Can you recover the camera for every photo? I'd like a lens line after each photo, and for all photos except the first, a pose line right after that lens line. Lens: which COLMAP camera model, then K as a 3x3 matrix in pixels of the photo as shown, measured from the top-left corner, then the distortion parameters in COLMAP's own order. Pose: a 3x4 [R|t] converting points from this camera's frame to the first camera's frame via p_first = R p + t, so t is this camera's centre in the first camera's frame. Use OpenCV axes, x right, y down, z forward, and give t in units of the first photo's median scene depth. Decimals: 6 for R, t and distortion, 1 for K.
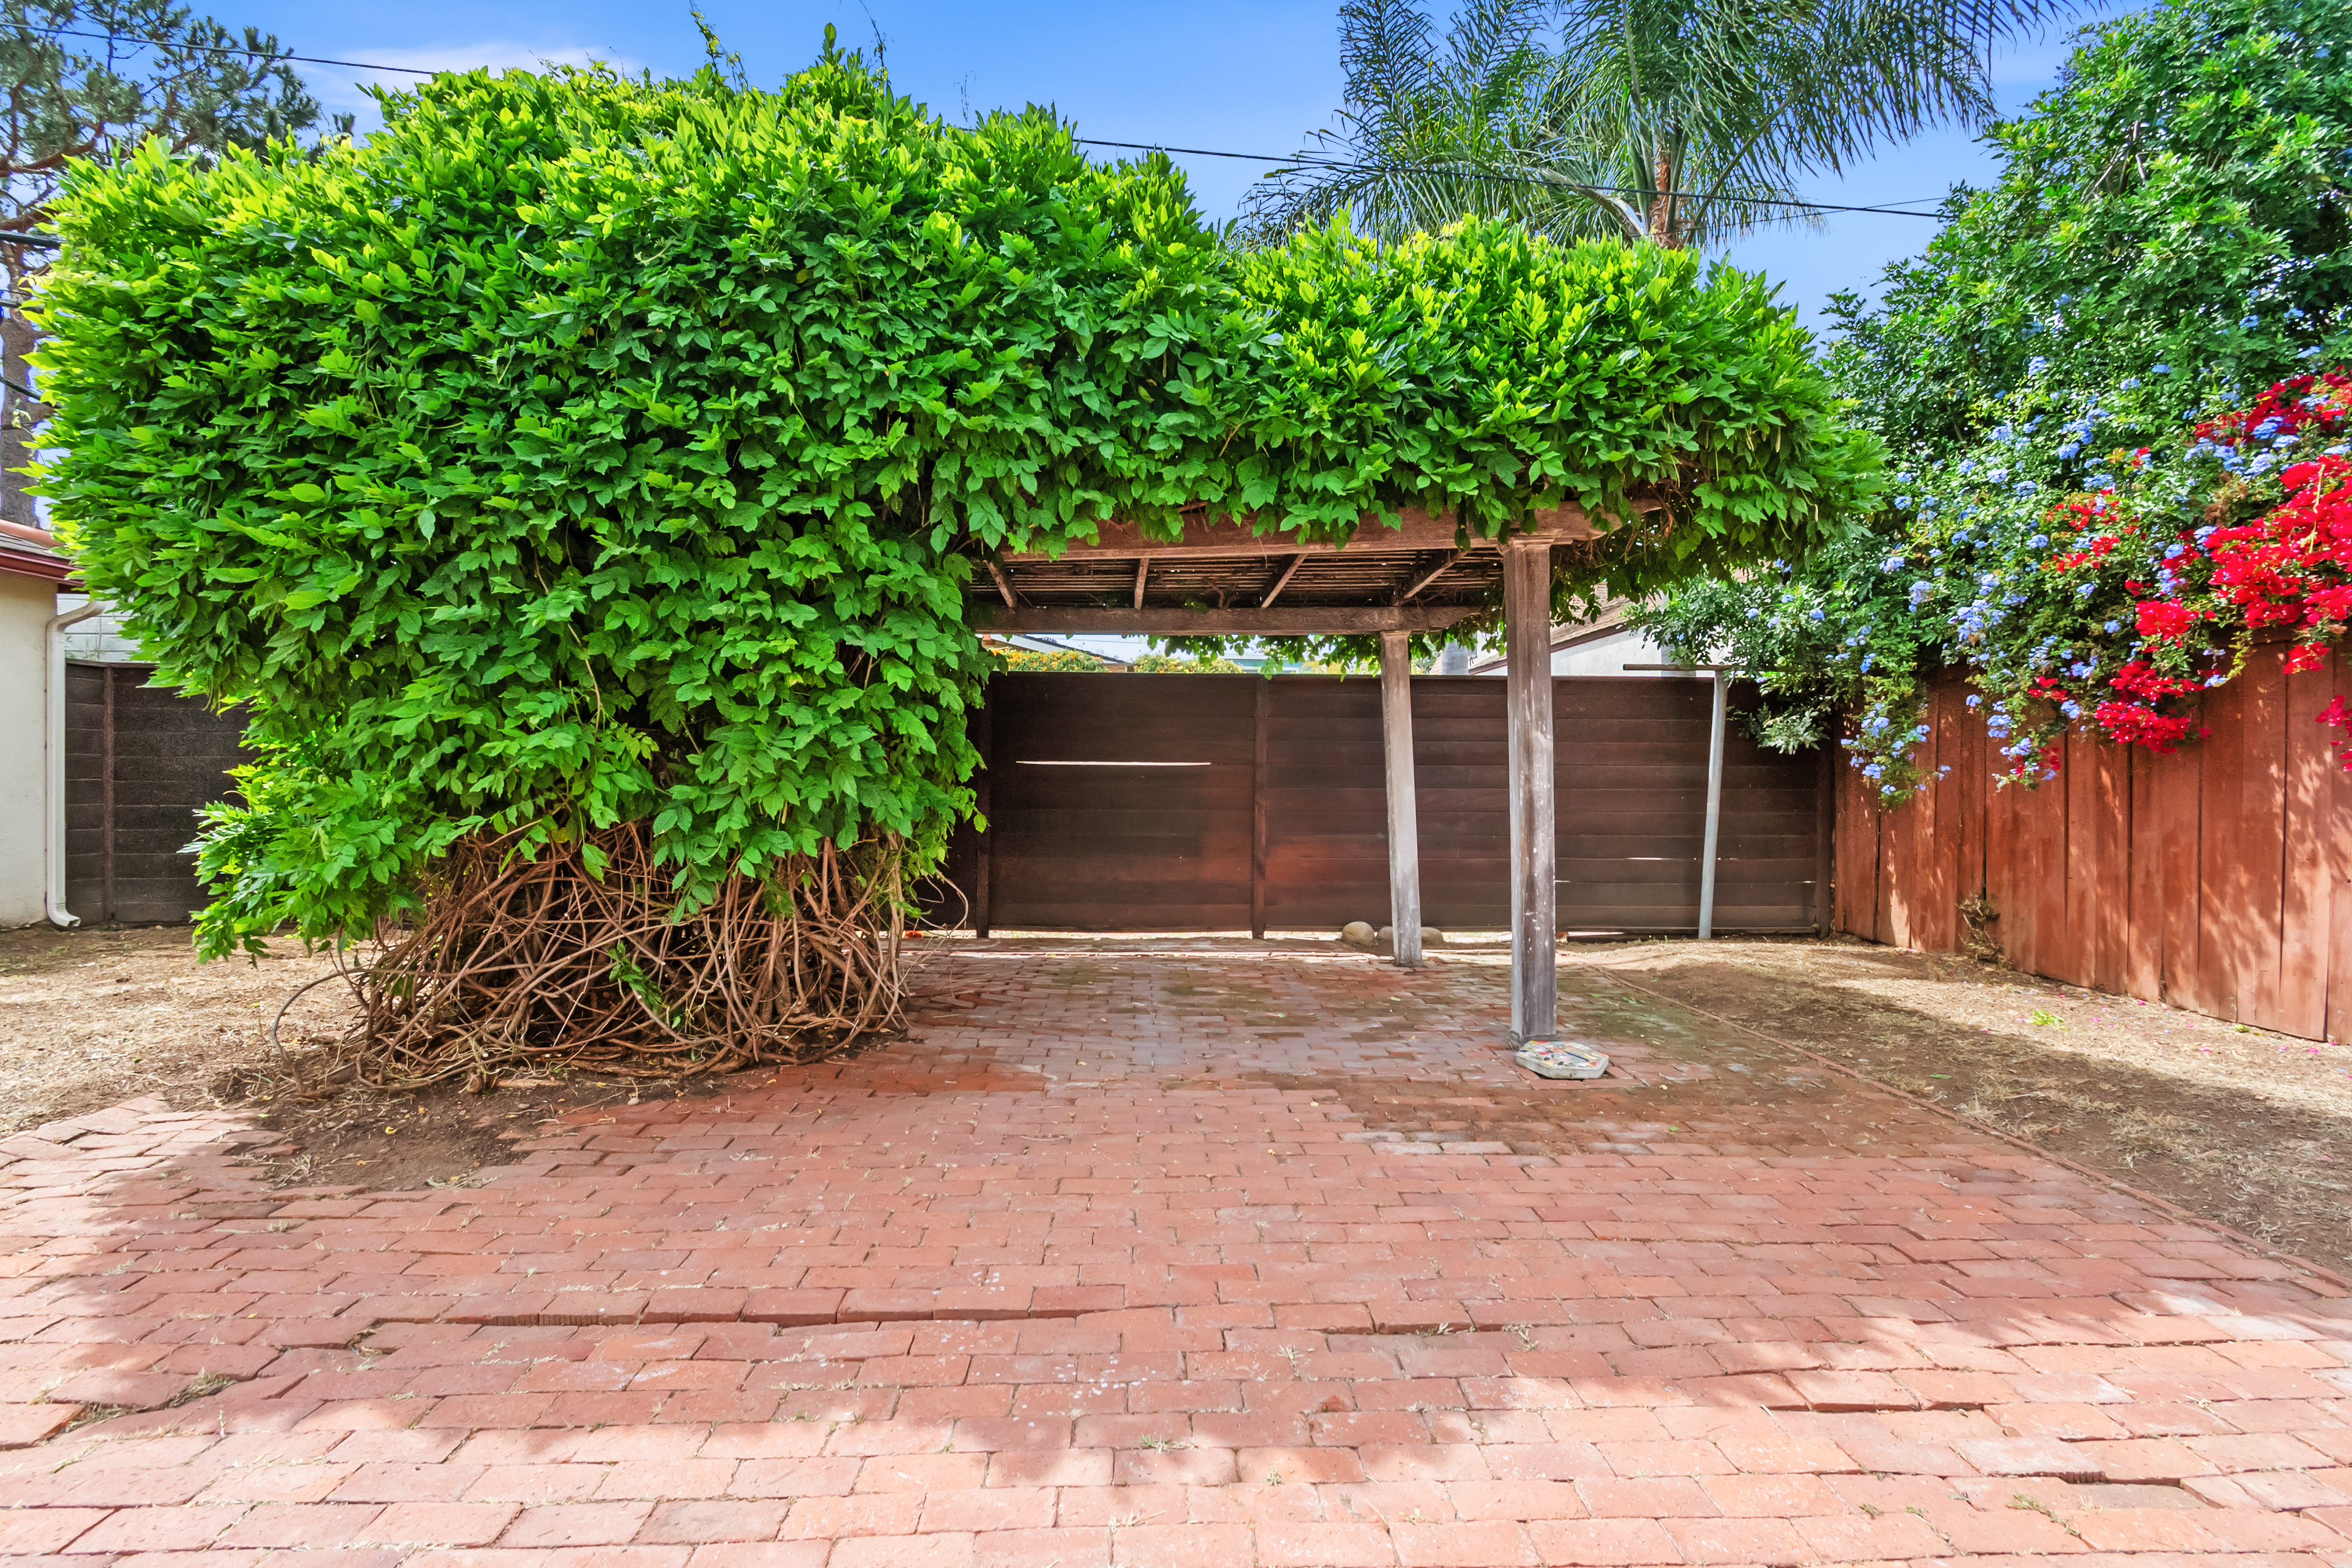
lens RADIAL K [[1084.6, 0, 1170.0], [0, 1084.6, 776.6], [0, 0, 1]] dist [0.005858, -0.003541]
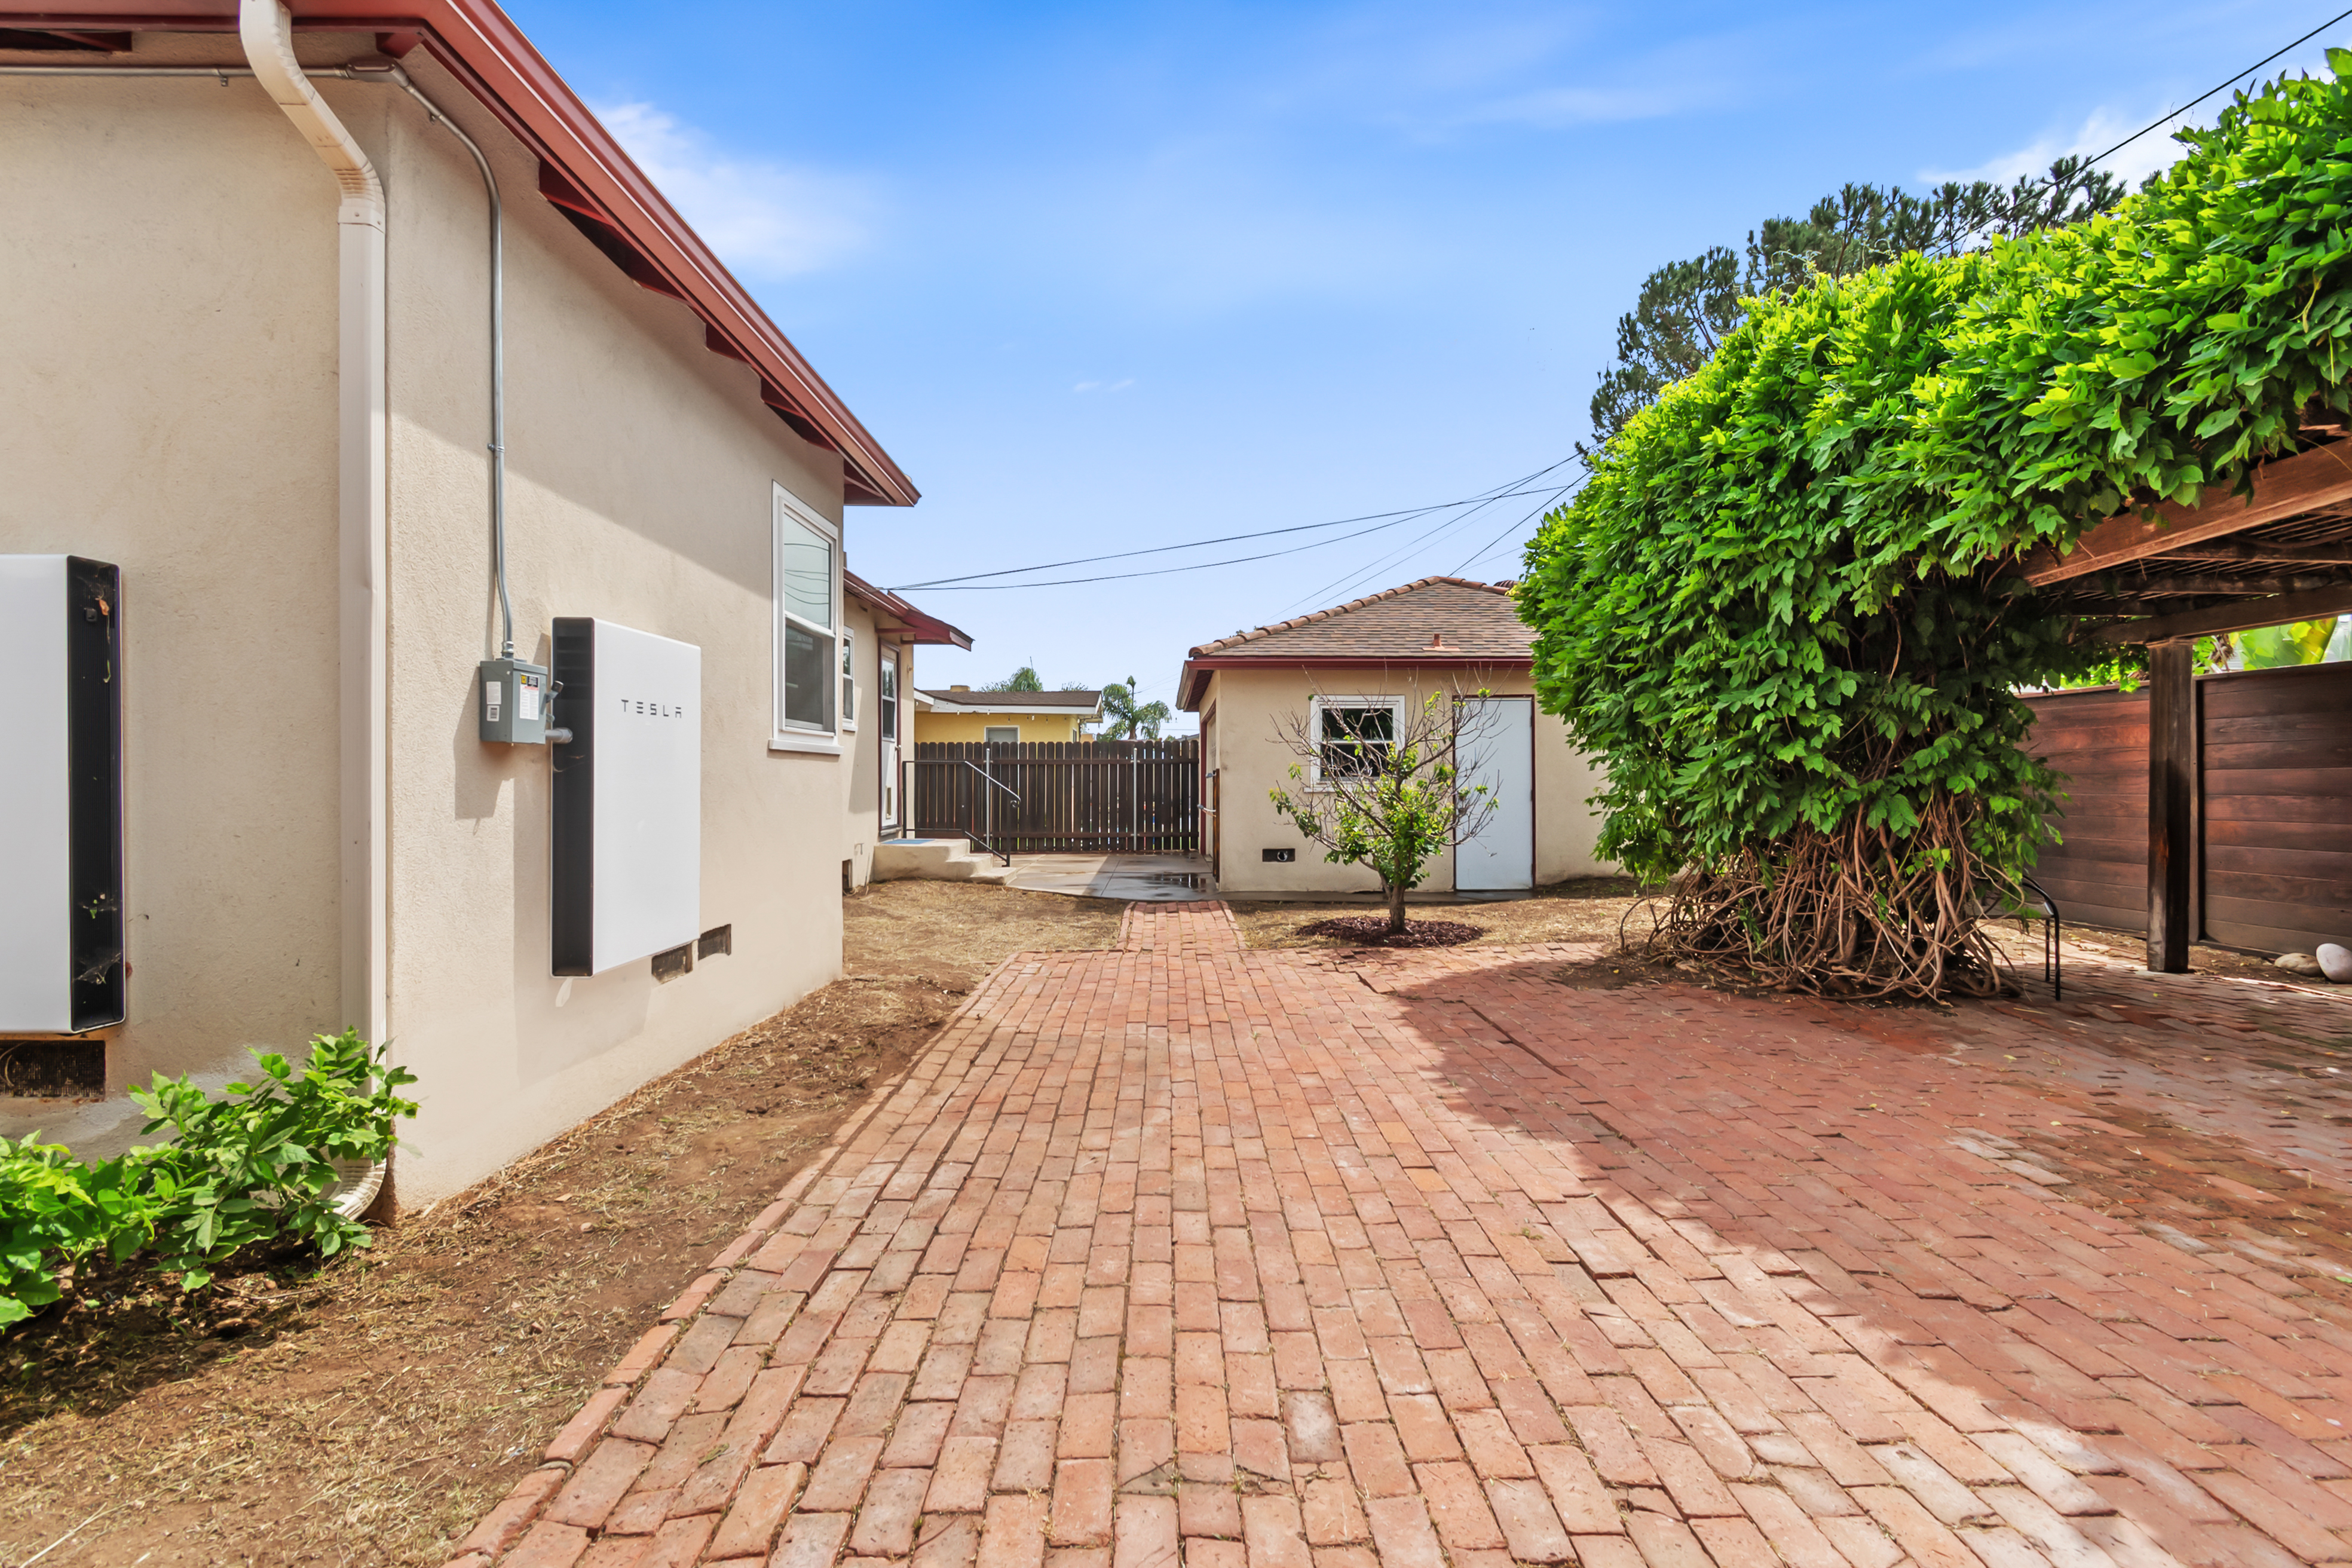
lens RADIAL K [[1050.6, 0, 1209.7], [0, 1050.6, 762.2], [0, 0, 1]] dist [0.003327, -0.000544]
pose [[0.003955, -0.030869, -0.999516, 1.244103], [0.006606, 0.999502, -0.030843, -0.000689], [0.999970, -0.006480, 0.004157, 0.264575]]
